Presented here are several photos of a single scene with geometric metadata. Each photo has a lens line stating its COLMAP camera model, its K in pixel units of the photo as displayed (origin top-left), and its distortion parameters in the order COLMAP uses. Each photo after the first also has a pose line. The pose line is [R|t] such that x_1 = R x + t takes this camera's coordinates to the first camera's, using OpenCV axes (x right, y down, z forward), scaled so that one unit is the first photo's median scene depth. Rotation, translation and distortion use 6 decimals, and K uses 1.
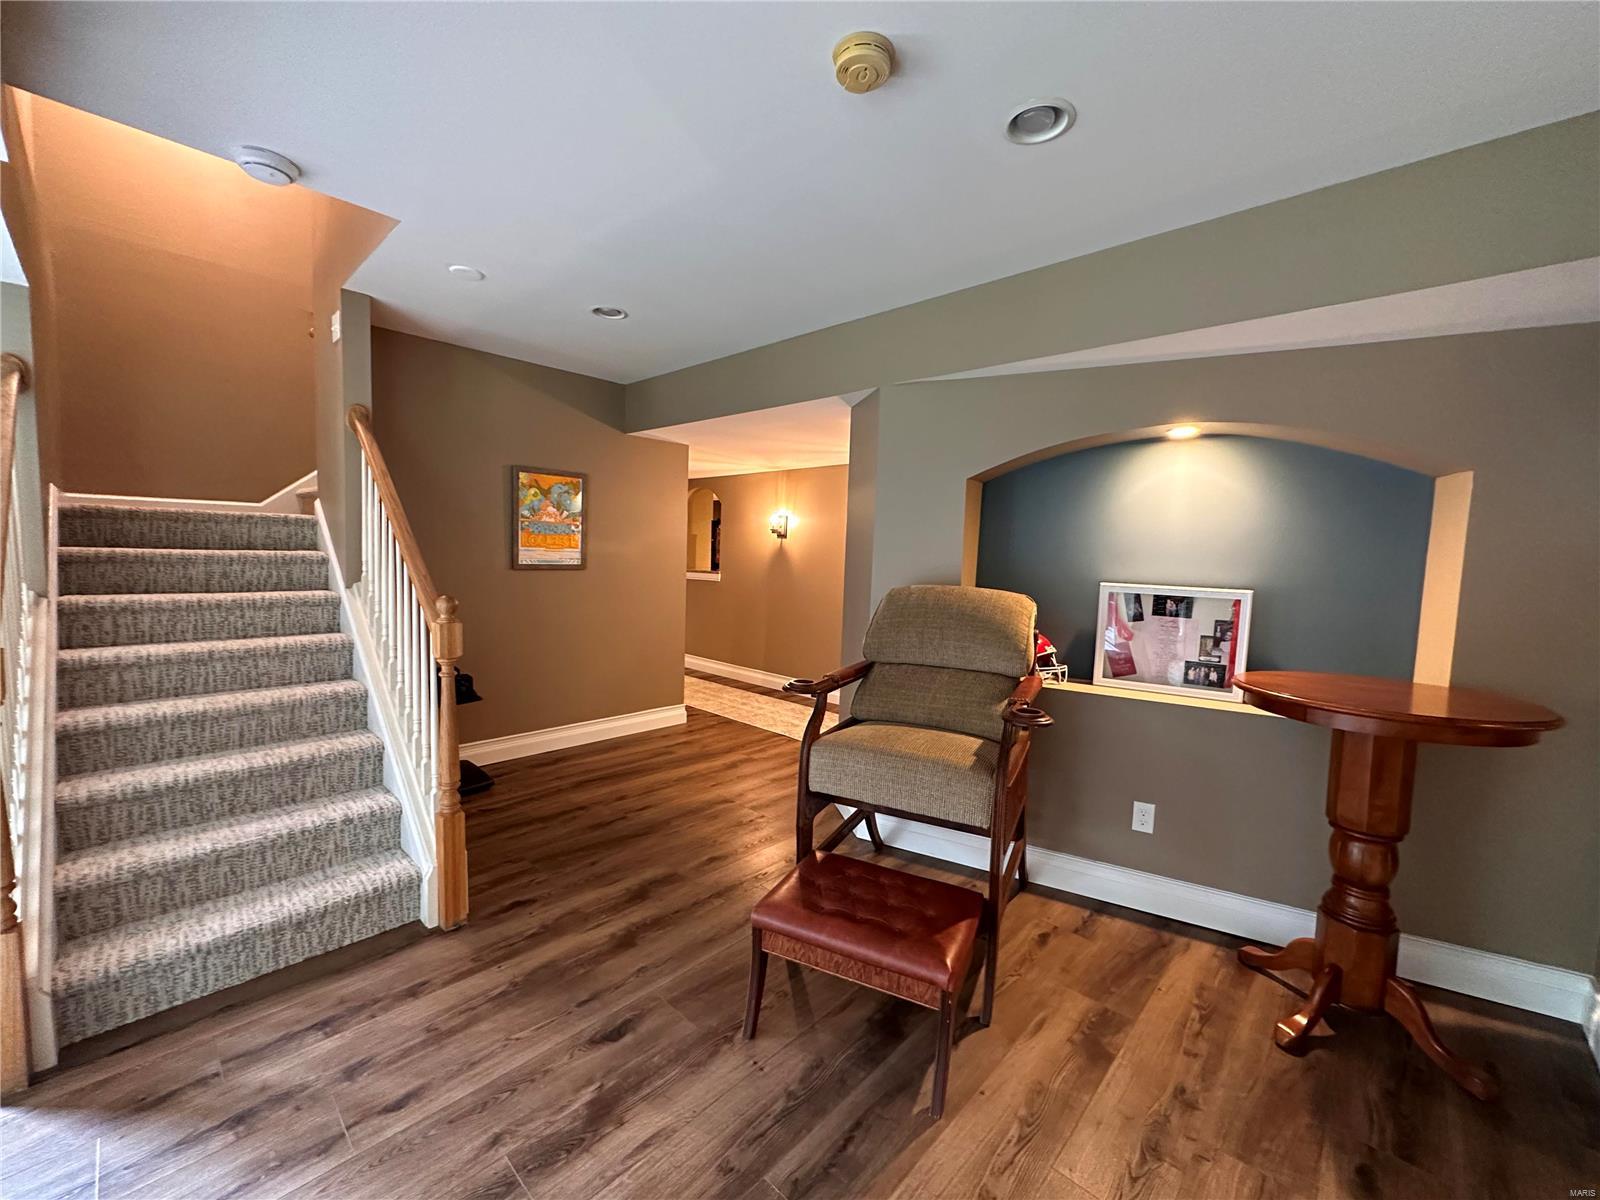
lens RADIAL K [[638.5, 0, 800.3], [0, 638.5, 601.0], [0, 0, 1]] dist [-0.003416, -0.000001]
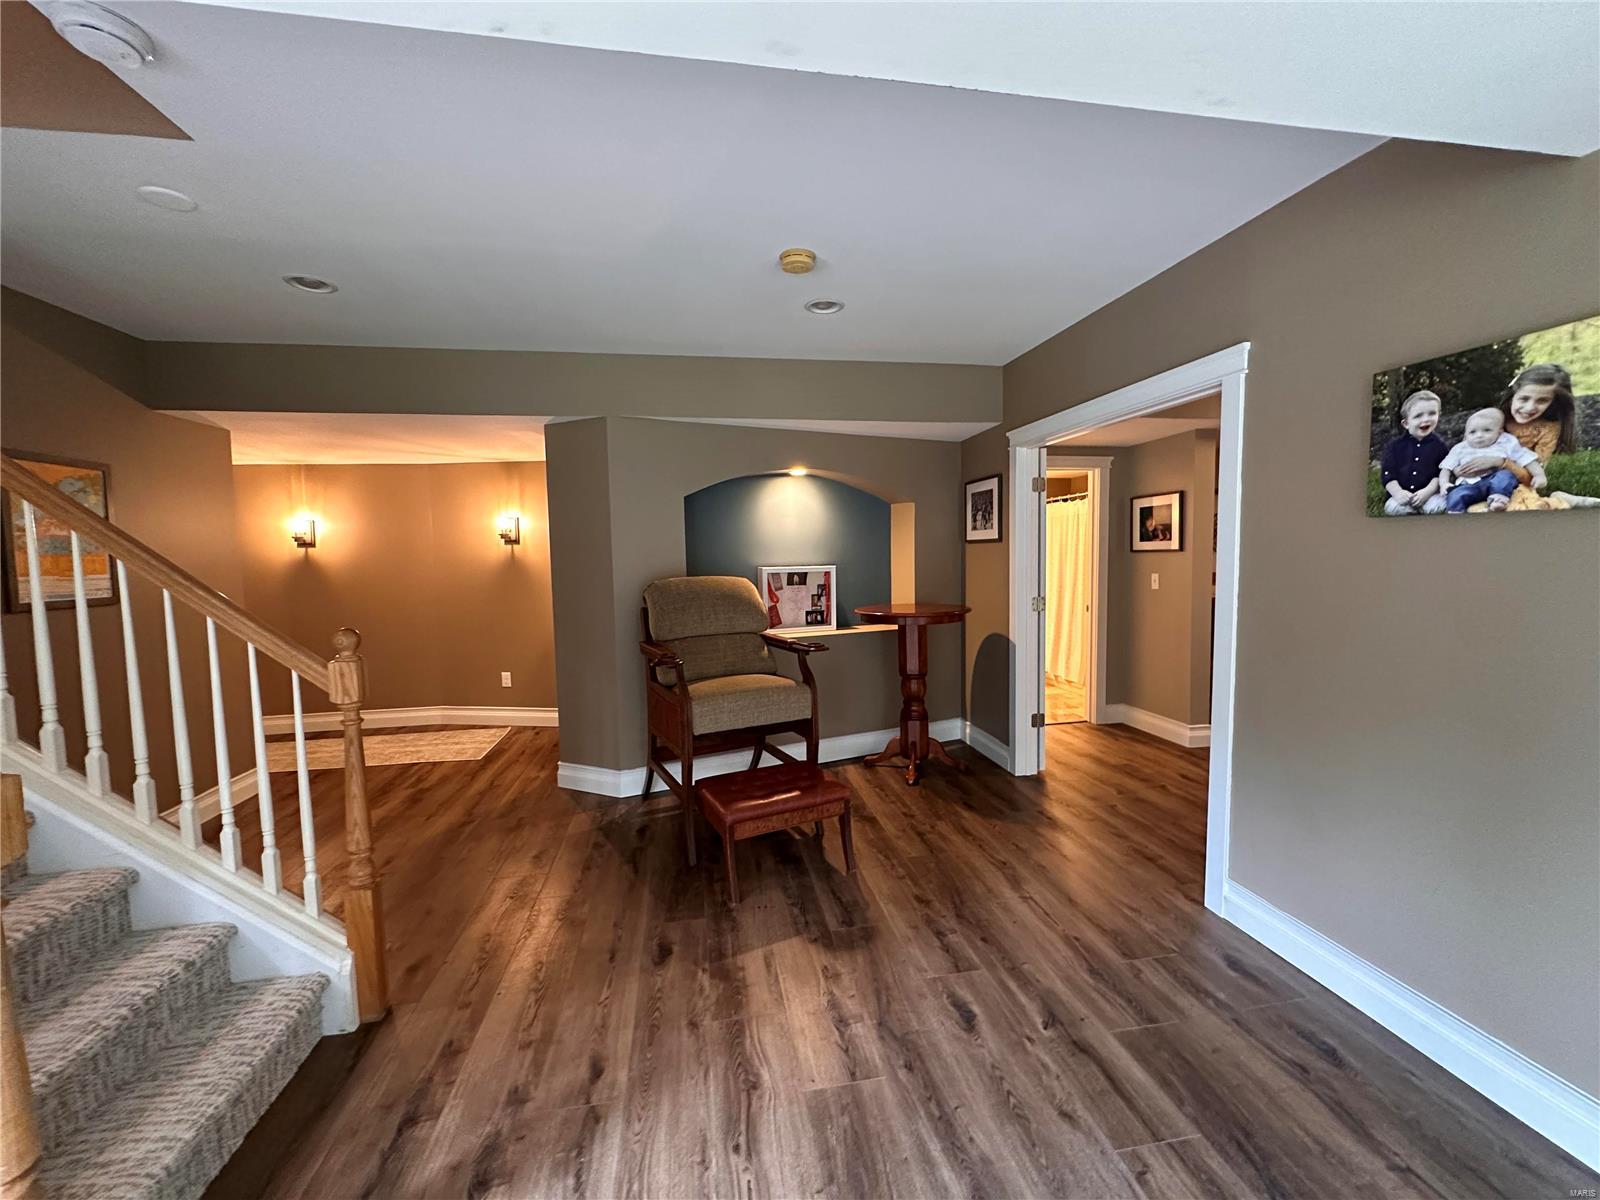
lens RADIAL K [[638.5, 0, 799.2], [0, 638.5, 601.6], [0, 0, 1]] dist [-0.003416, -0.000001]
pose [[0.600100, -0.106480, 0.792806, -0.745948], [0.102509, 0.993166, 0.055798, -0.025464], [-0.793330, 0.047785, 0.606914, 0.009974]]
